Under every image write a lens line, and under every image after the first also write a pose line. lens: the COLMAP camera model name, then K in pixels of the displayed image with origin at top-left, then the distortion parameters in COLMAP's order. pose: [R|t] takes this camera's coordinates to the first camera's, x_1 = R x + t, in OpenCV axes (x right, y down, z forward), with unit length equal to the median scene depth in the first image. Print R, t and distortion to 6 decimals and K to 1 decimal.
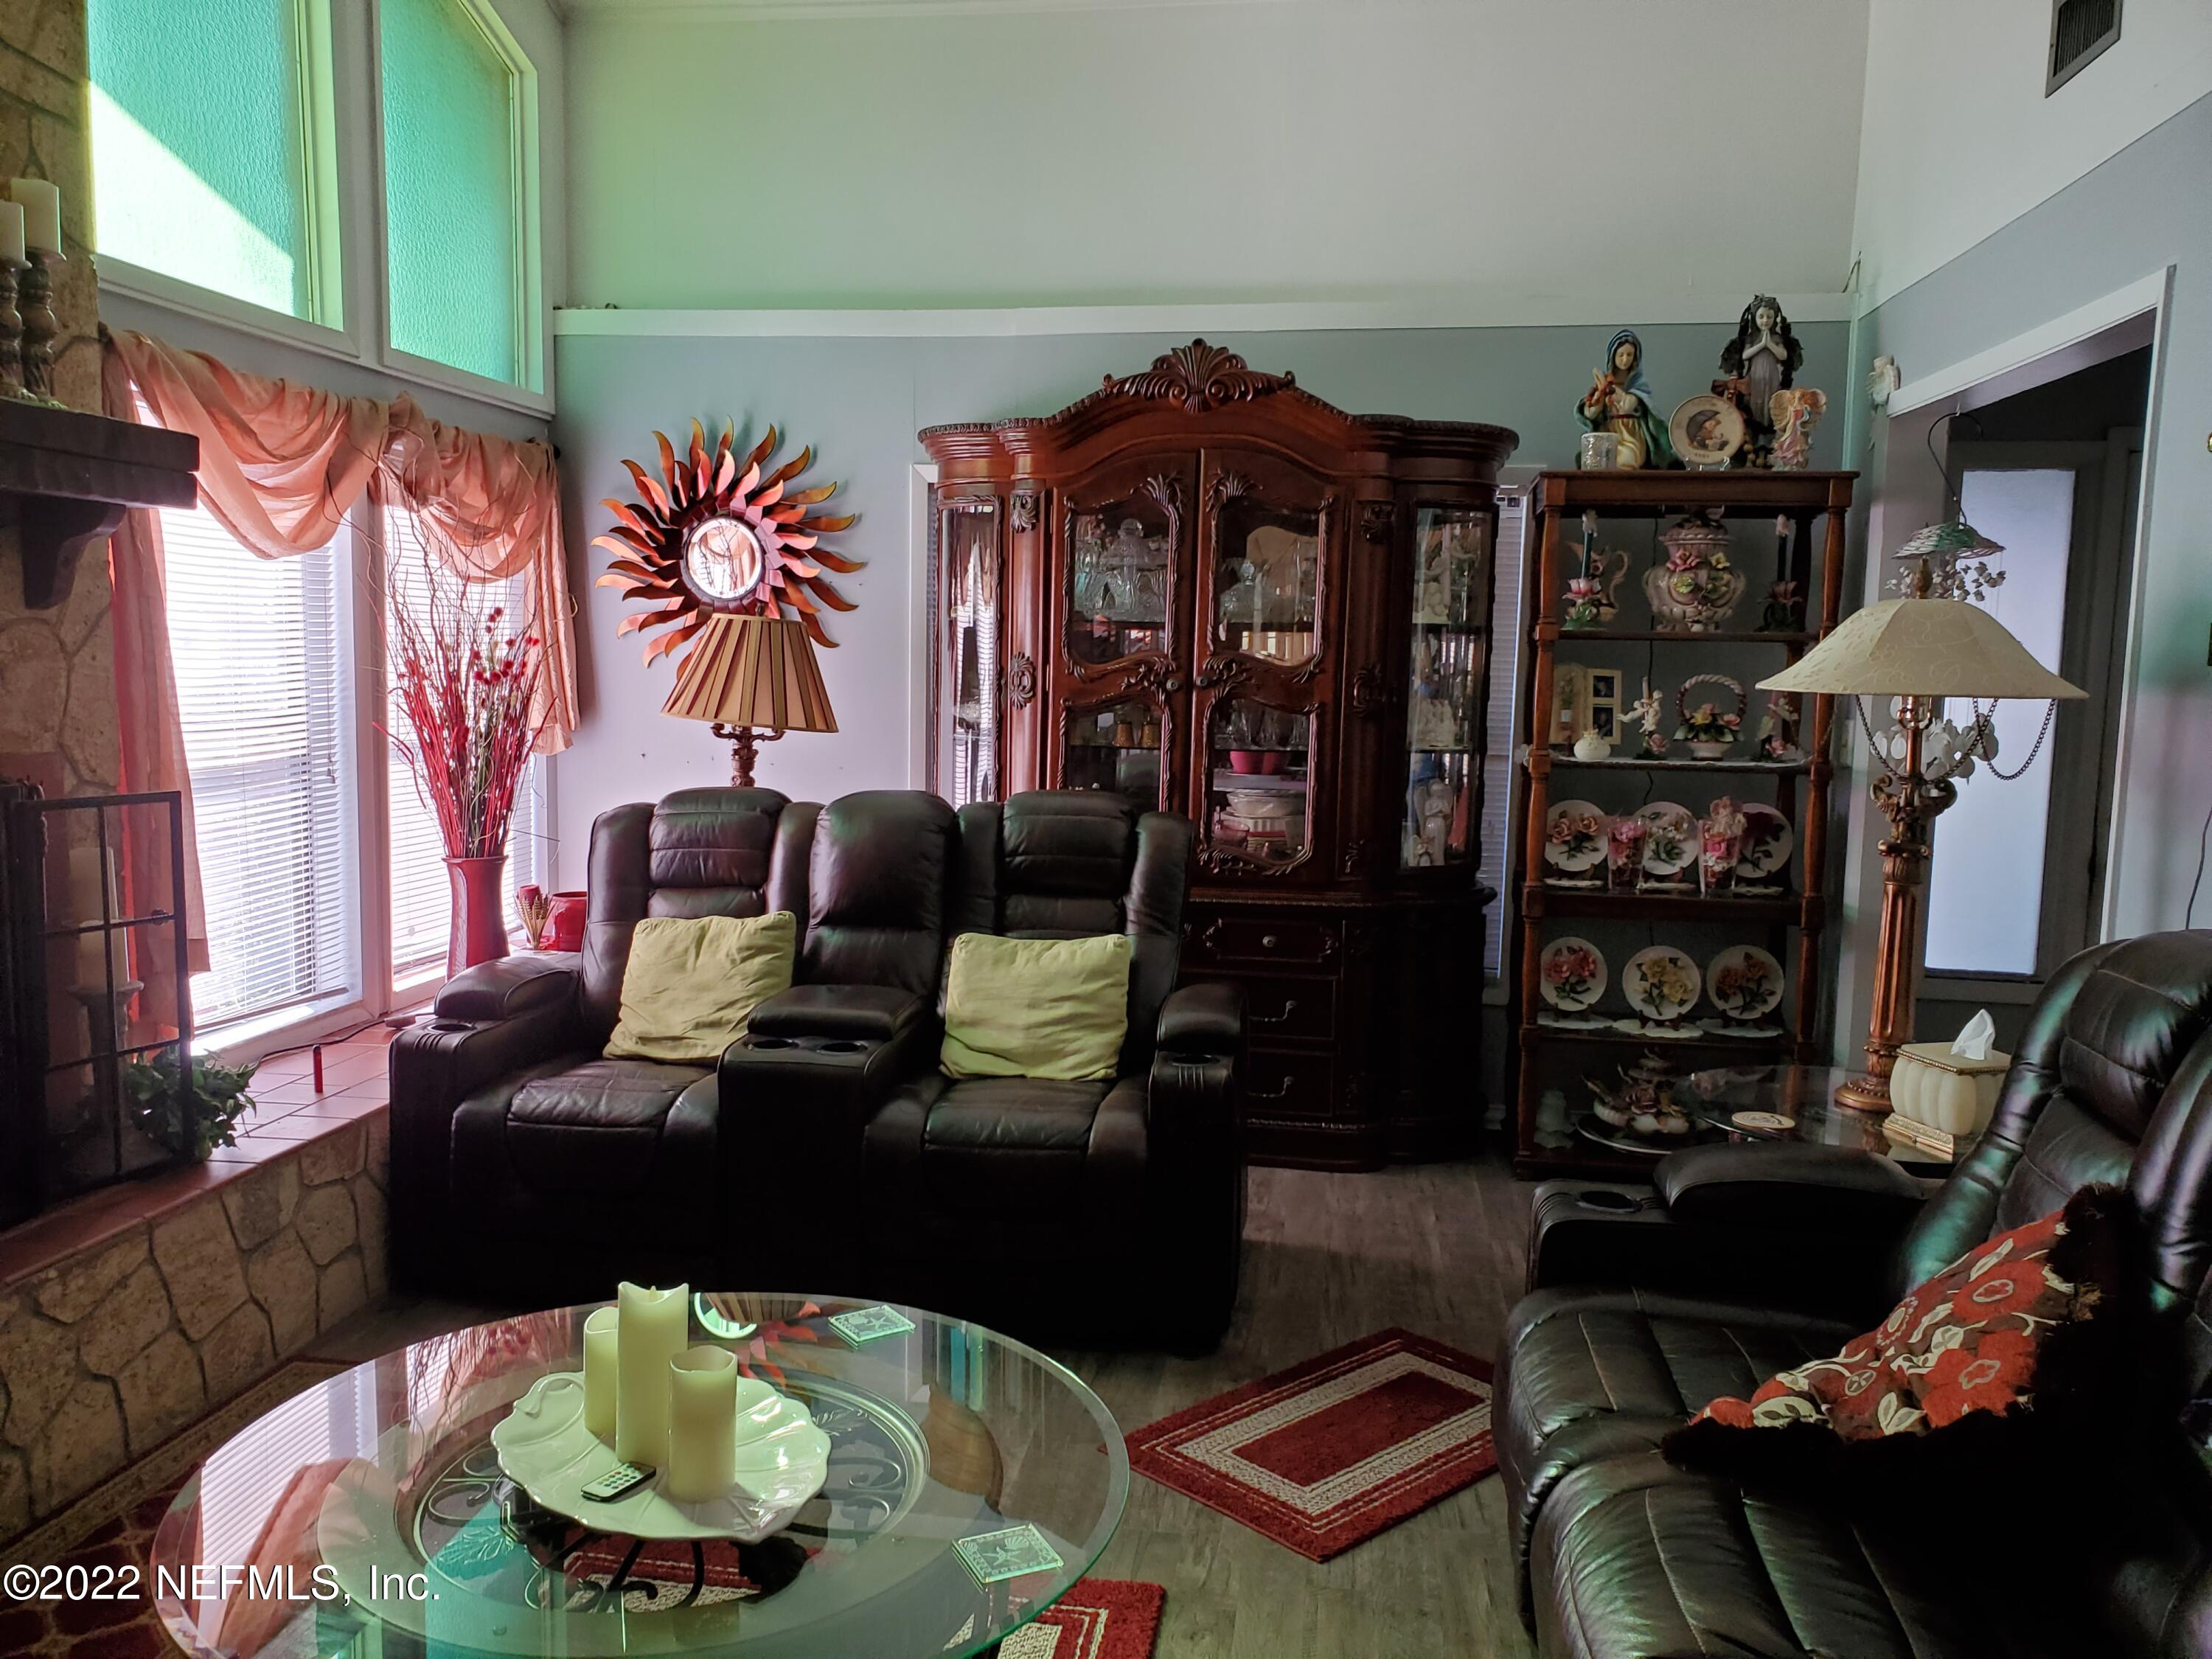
lens RADIAL K [[1728.8, 0, 1088.2], [0, 1728.8, 836.6], [0, 0, 1]] dist [0.004963, 0.007421]
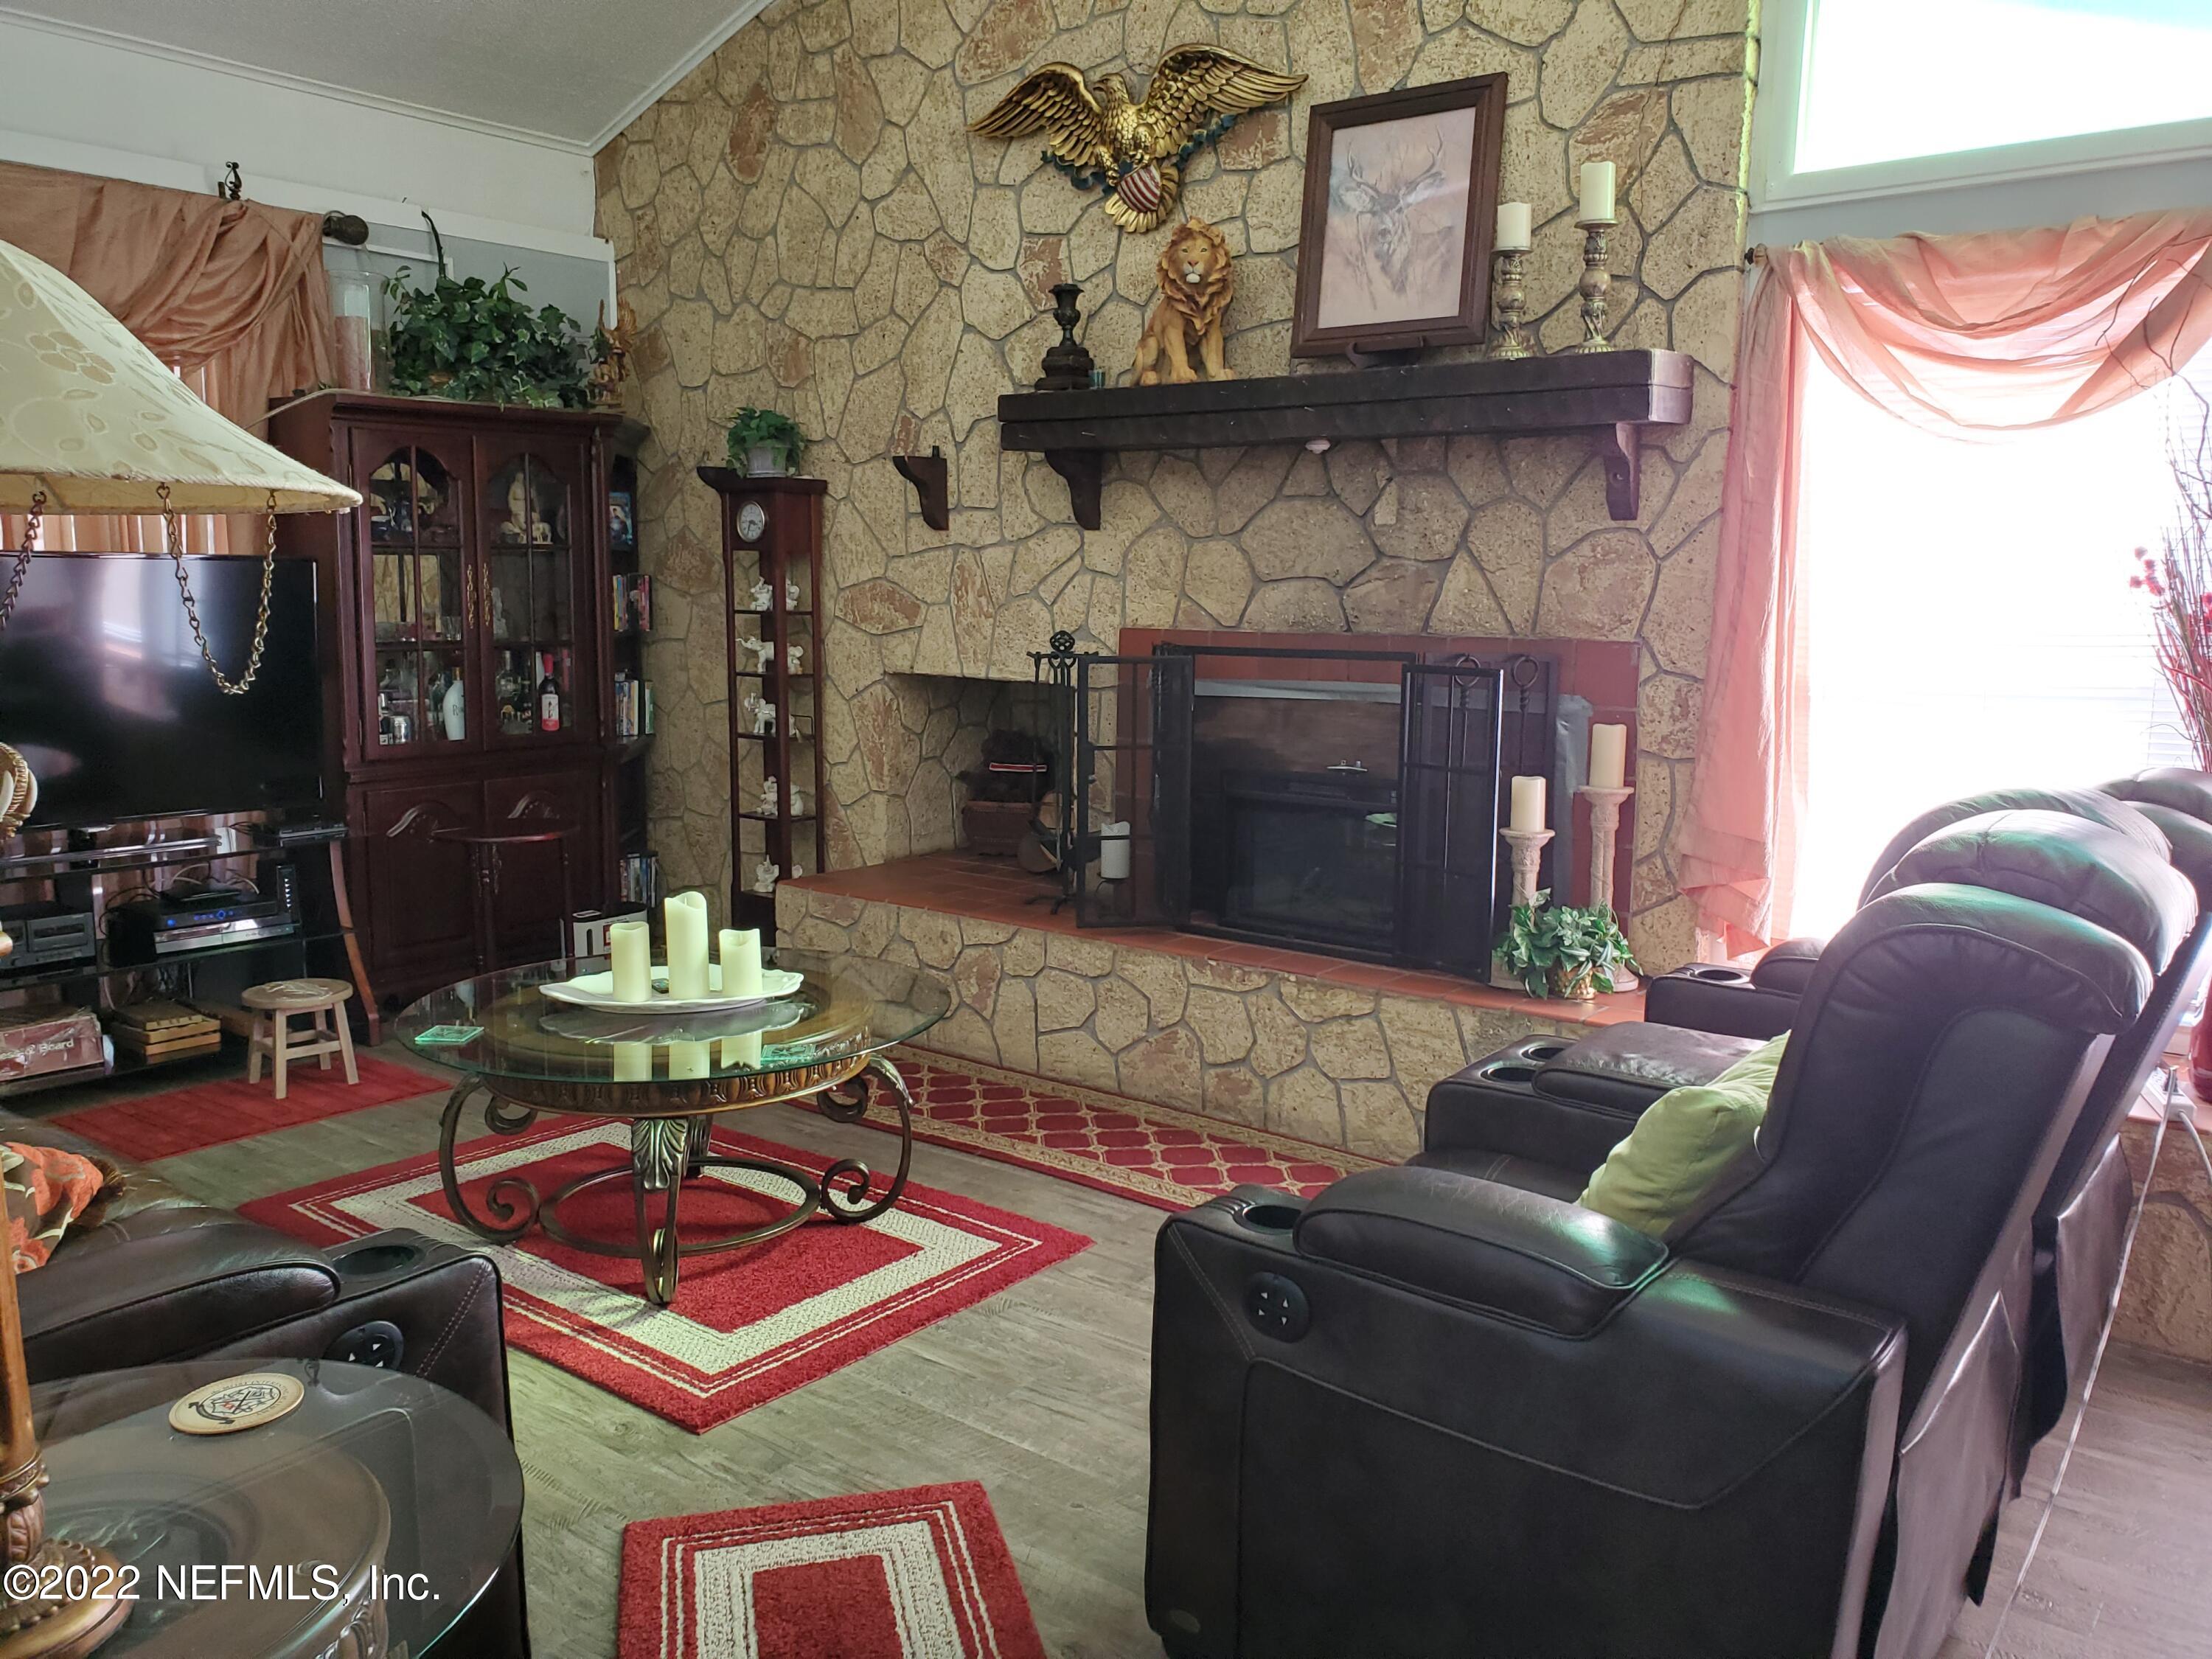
lens RADIAL K [[1728.8, 0, 1107.2], [0, 1728.8, 815.6], [0, 0, 1]] dist [0.004963, 0.007421]
pose [[-0.482536, 0.106453, -0.869383, 0.797404], [-0.110401, 0.977278, 0.180941, -0.140146], [0.868890, 0.183291, -0.459820, 1.646795]]
